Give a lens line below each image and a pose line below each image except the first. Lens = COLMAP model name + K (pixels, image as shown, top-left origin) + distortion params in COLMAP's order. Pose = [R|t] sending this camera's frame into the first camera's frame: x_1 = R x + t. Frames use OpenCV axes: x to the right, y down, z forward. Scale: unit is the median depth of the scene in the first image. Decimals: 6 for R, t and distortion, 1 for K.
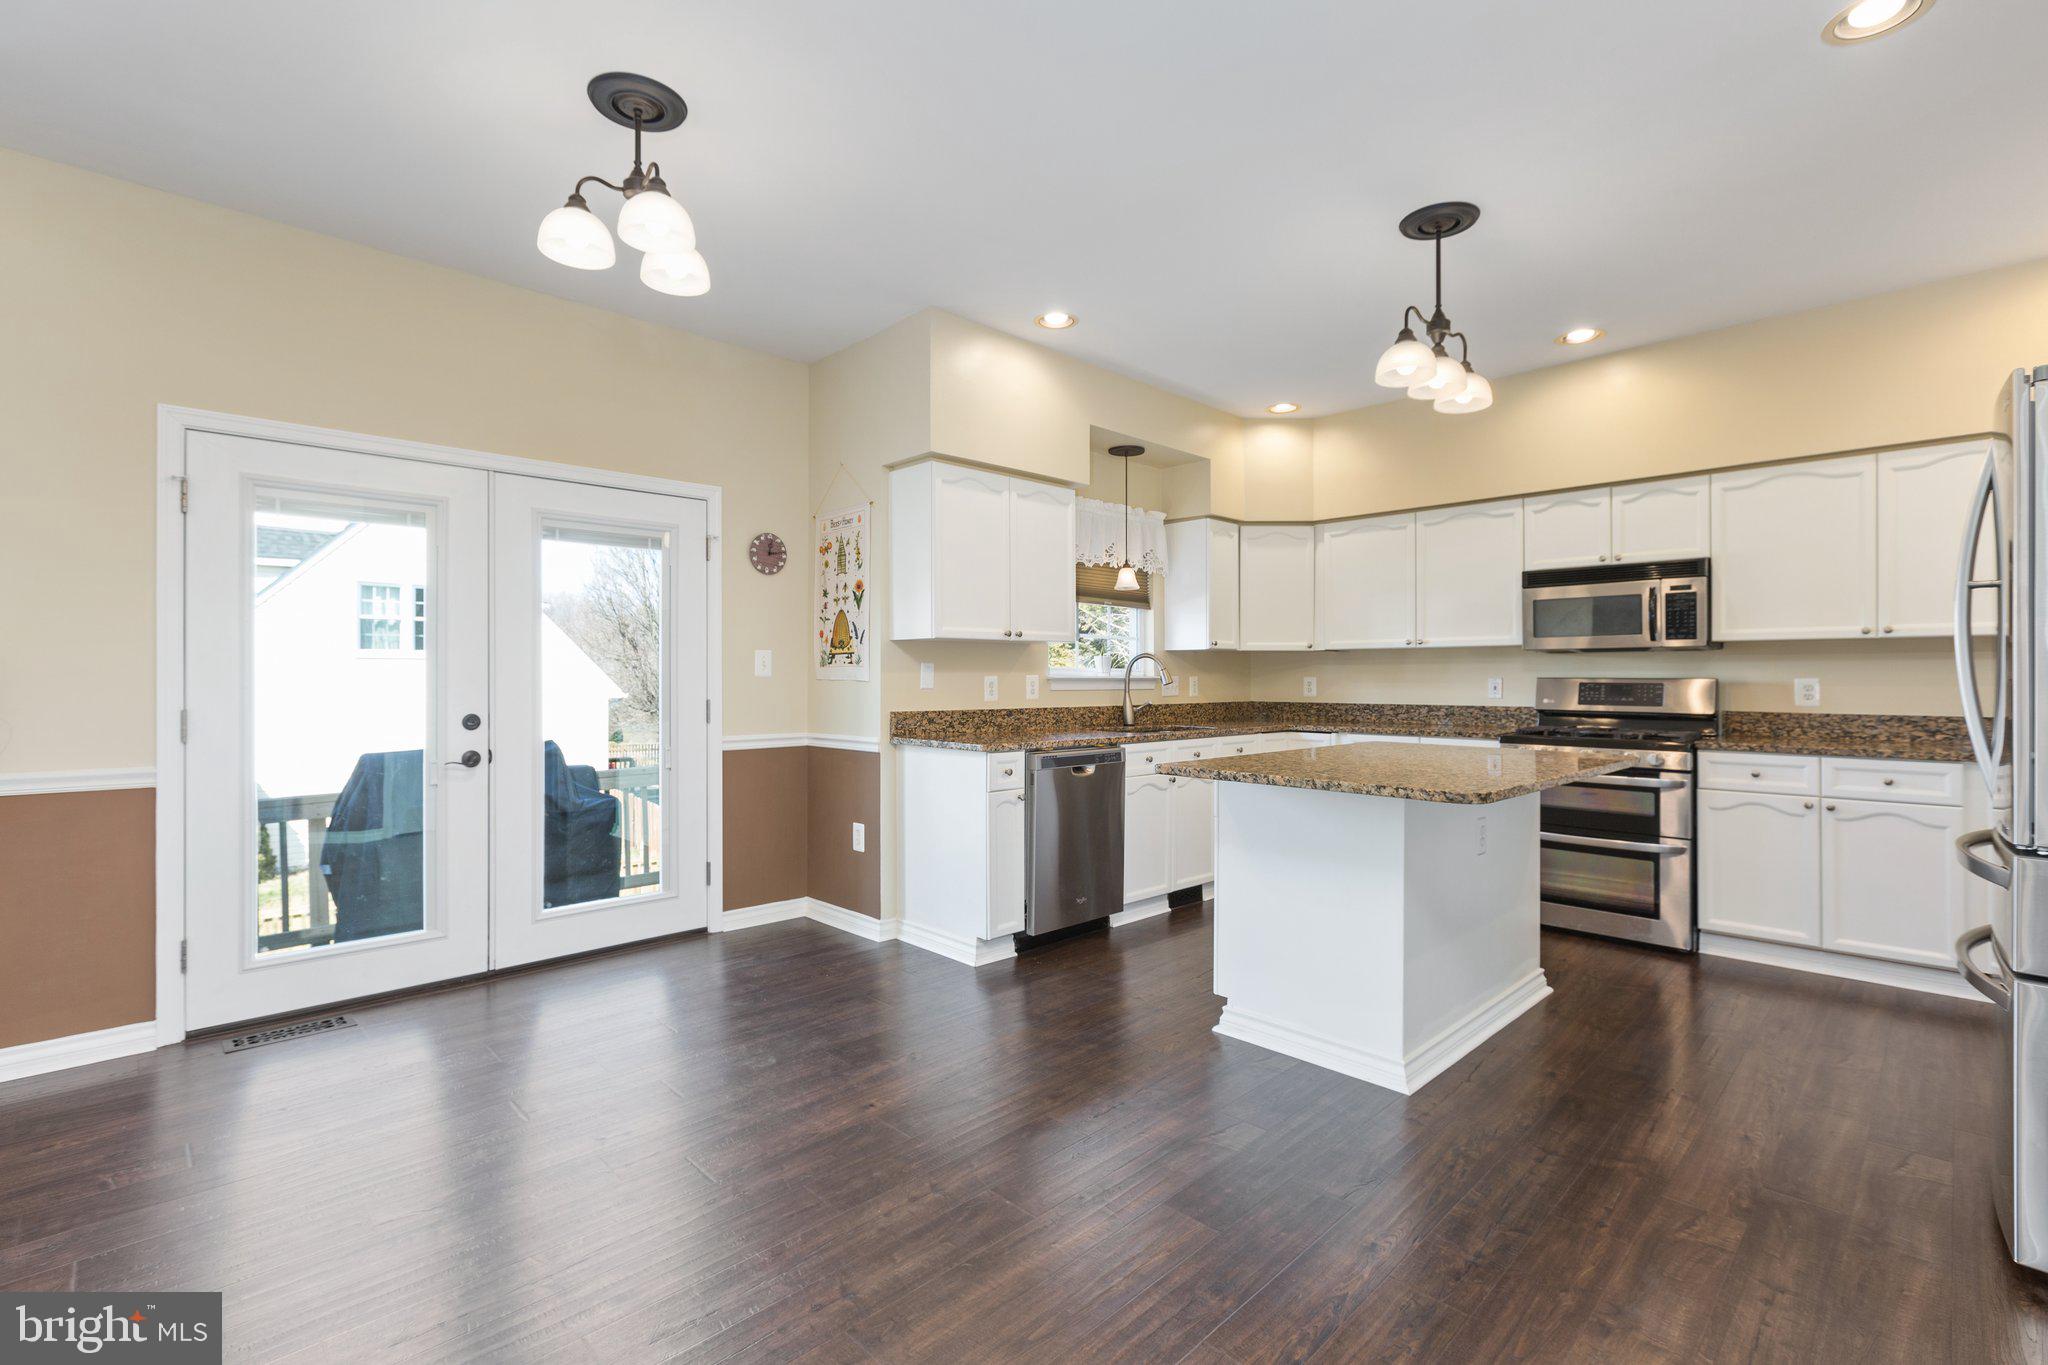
lens RADIAL K [[920.6, 0, 1024.2], [0, 920.6, 664.5], [0, 0, 1]] dist [-0.002353, 0.000199]
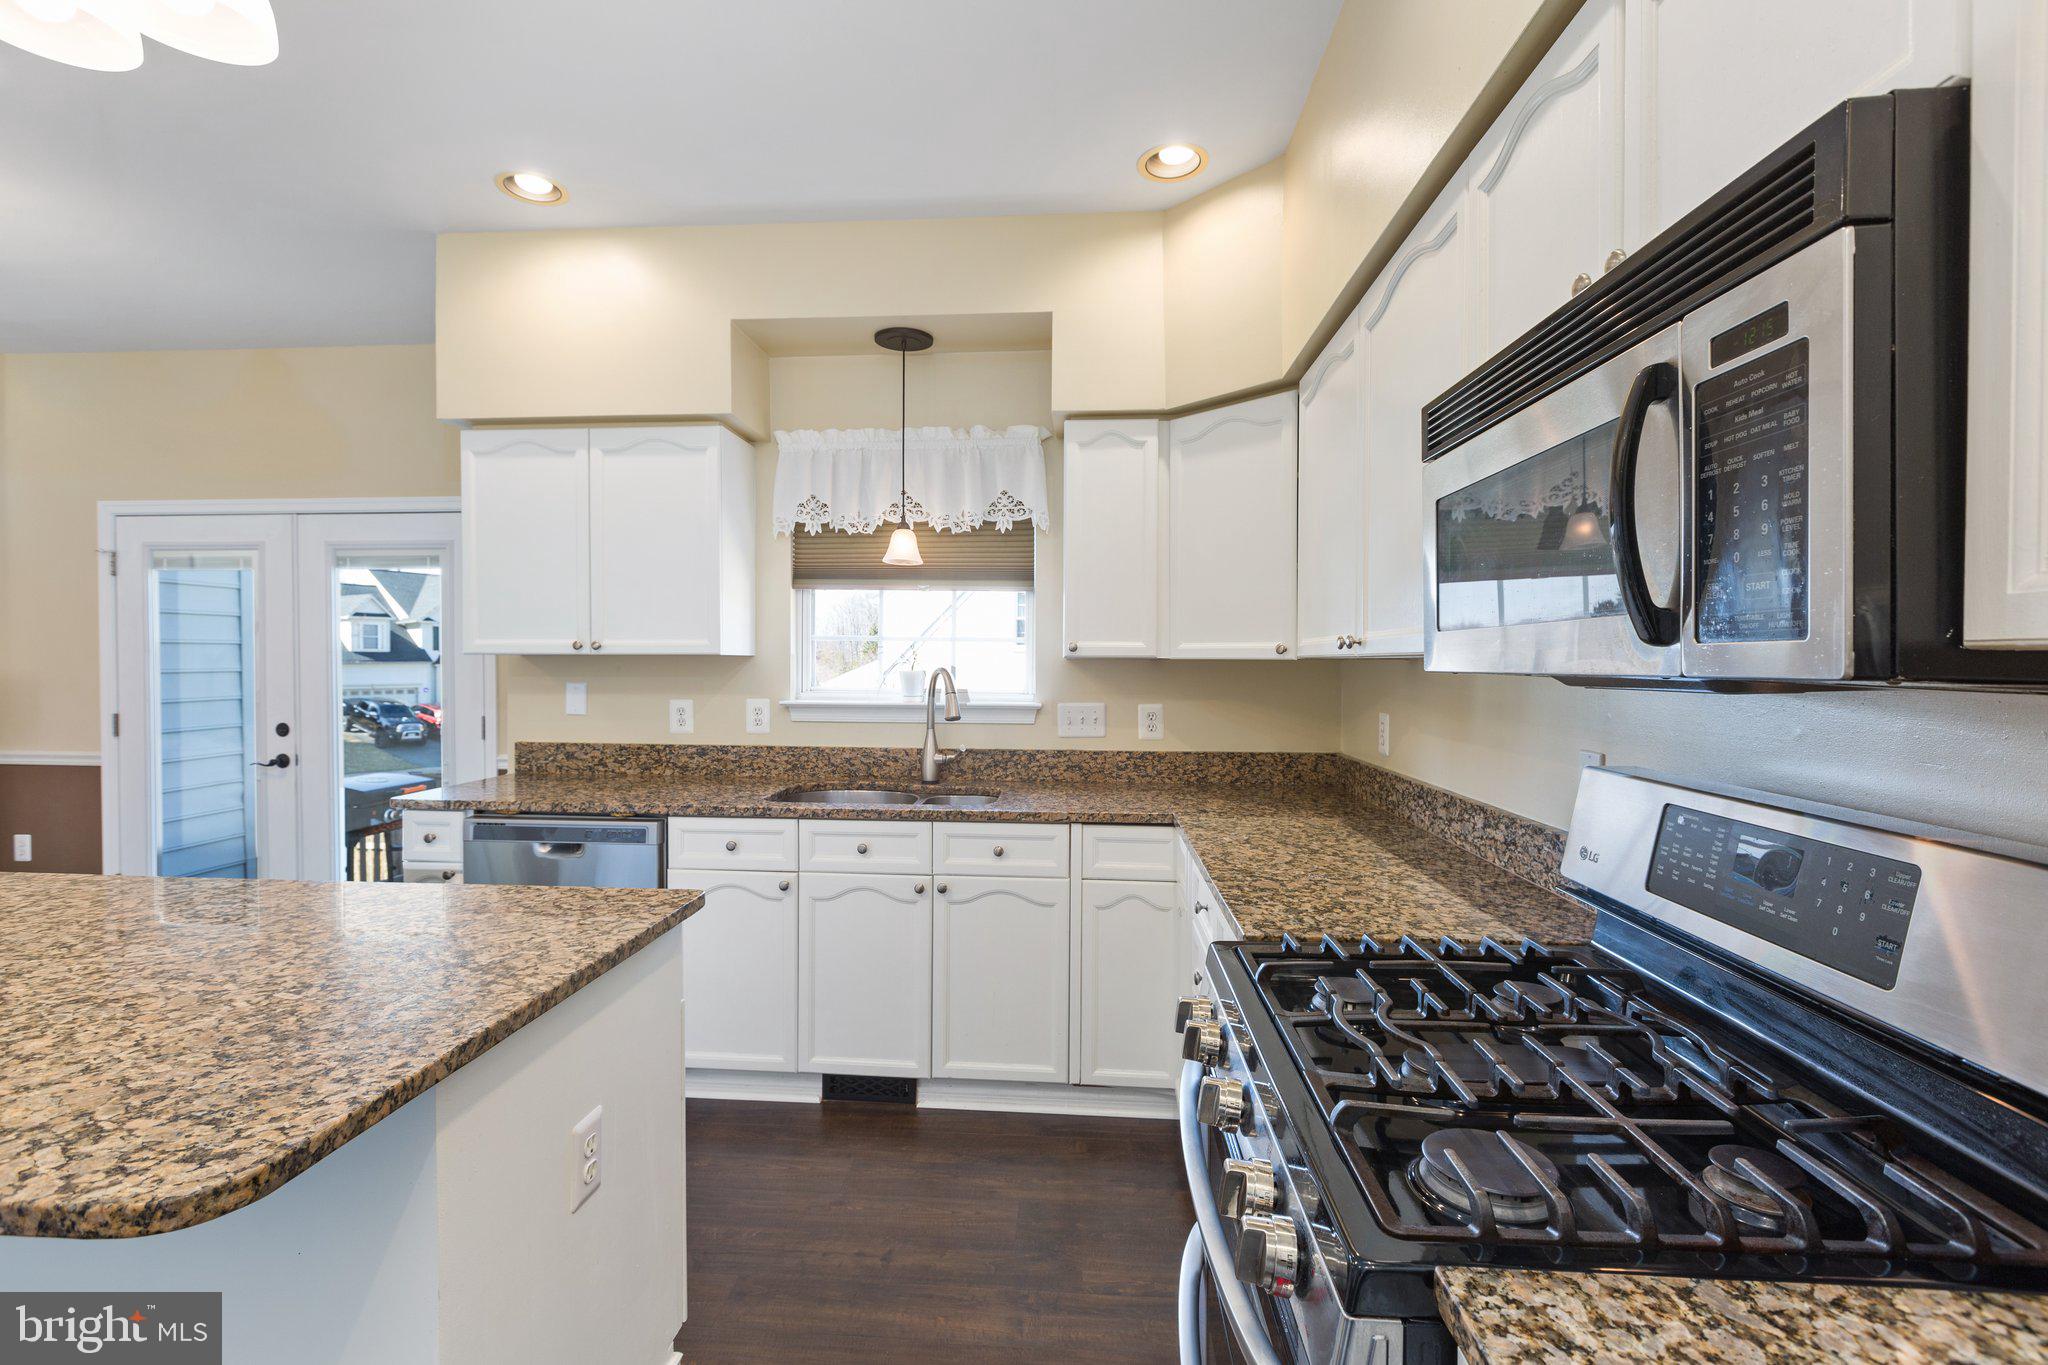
lens RADIAL K [[912.4, 0, 1021.1], [0, 912.4, 672.0], [0, 0, 1]] dist [-0.000393, -0.000235]
pose [[0.658740, 0.011768, -0.752278, 0.744213], [0.005332, 0.999780, 0.020309, -0.024662], [0.752352, -0.017390, 0.658532, 0.775641]]
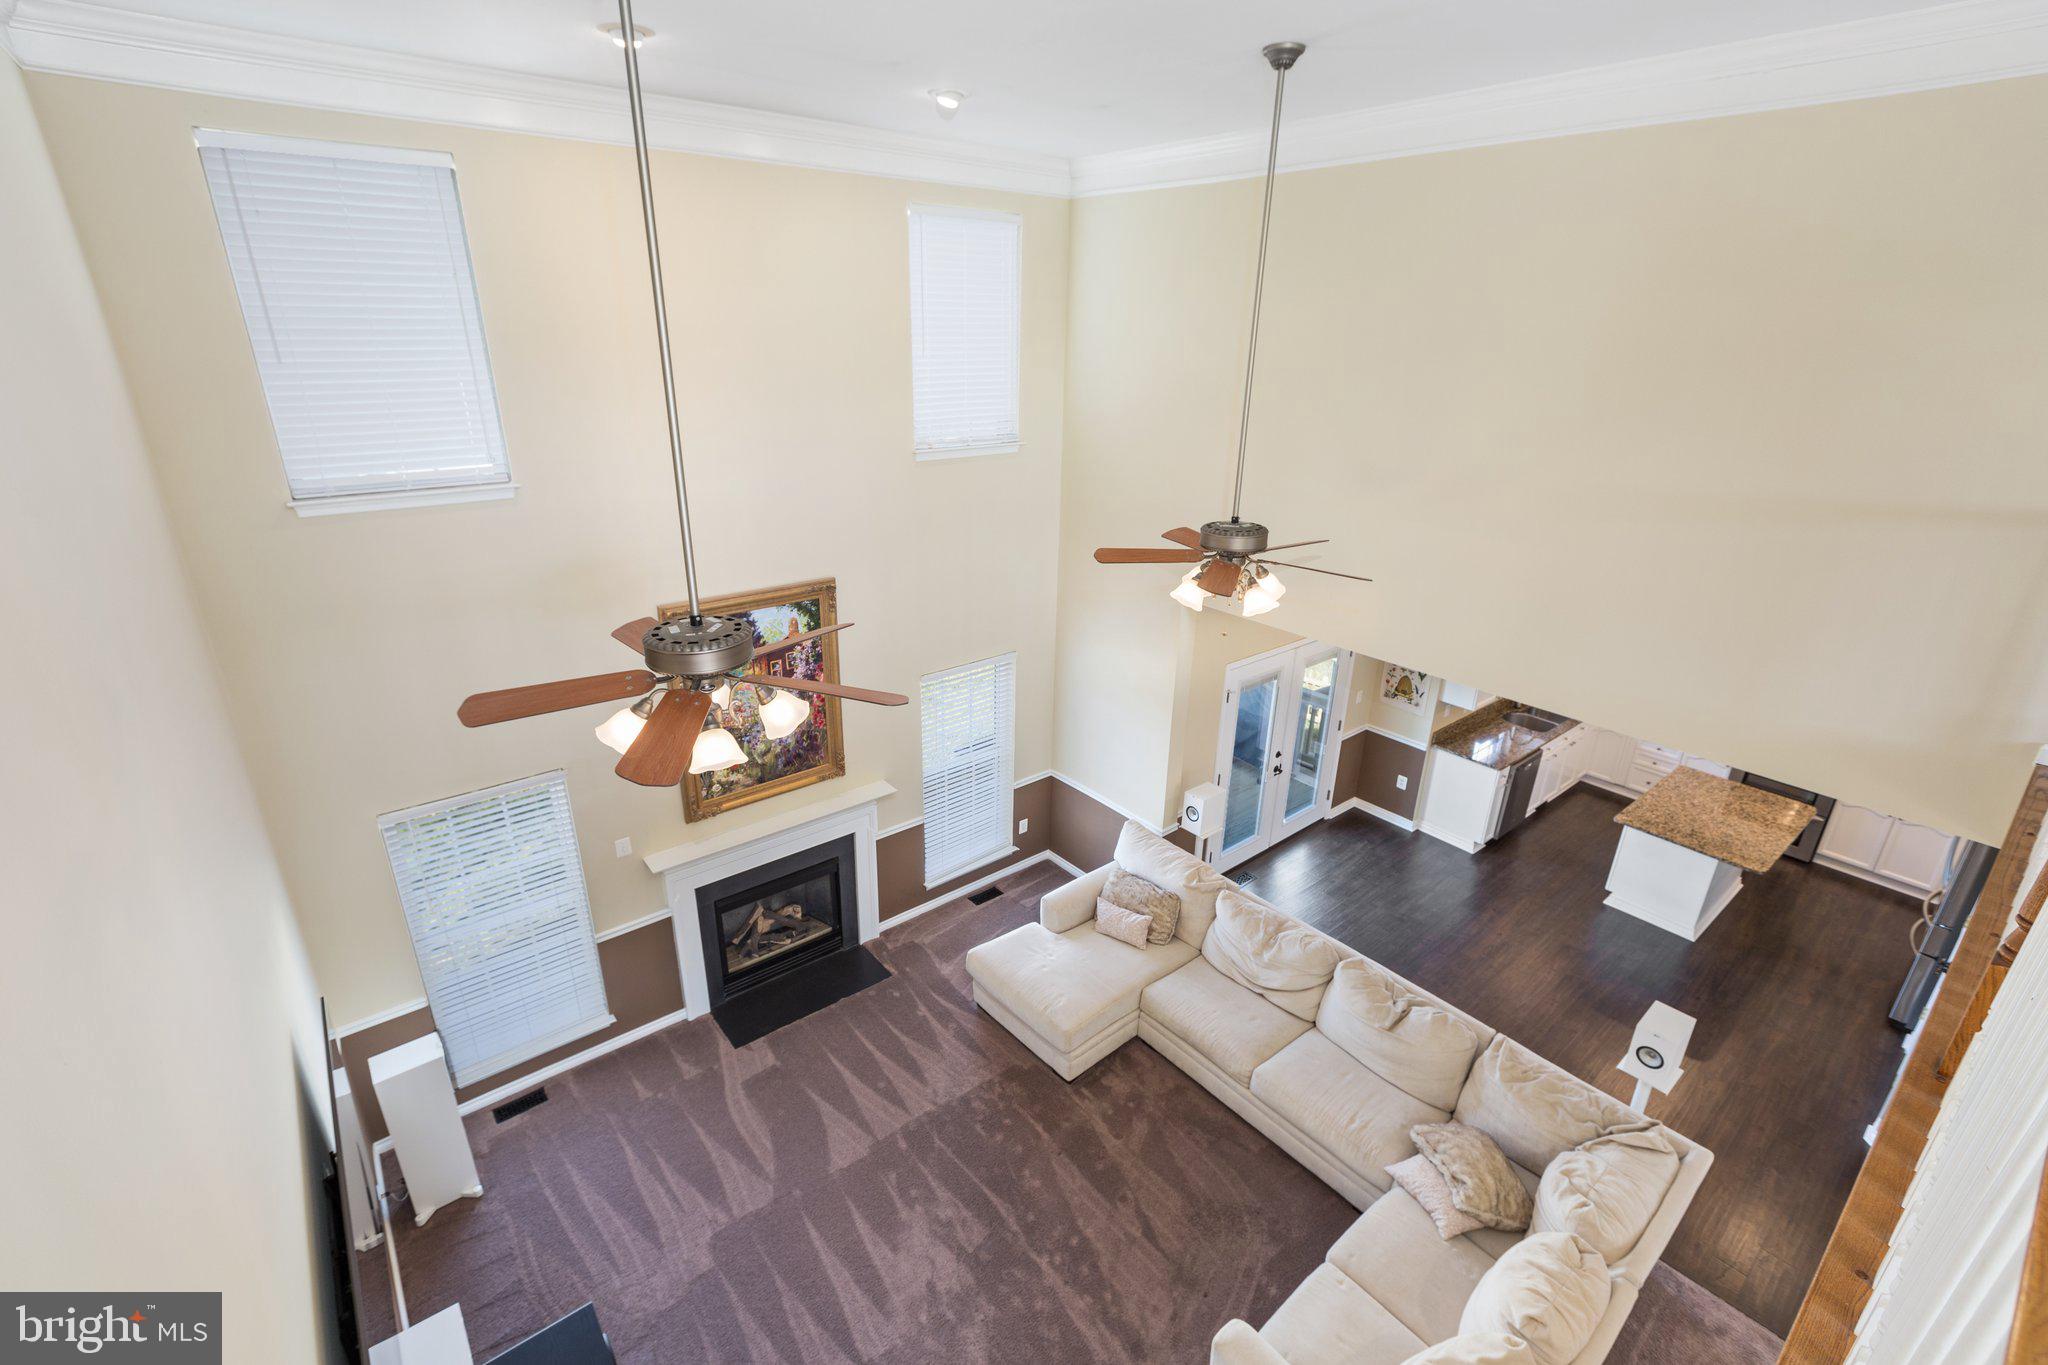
lens RADIAL K [[912.4, 0, 1021.1], [0, 912.4, 672.0], [0, 0, 1]] dist [-0.000393, -0.000235]
pose [[0.996153, 0.046793, -0.074096, -0.887273], [-0.016235, 0.929416, 0.368675, -0.783127], [0.086117, -0.366054, 0.926600, -0.886421]]
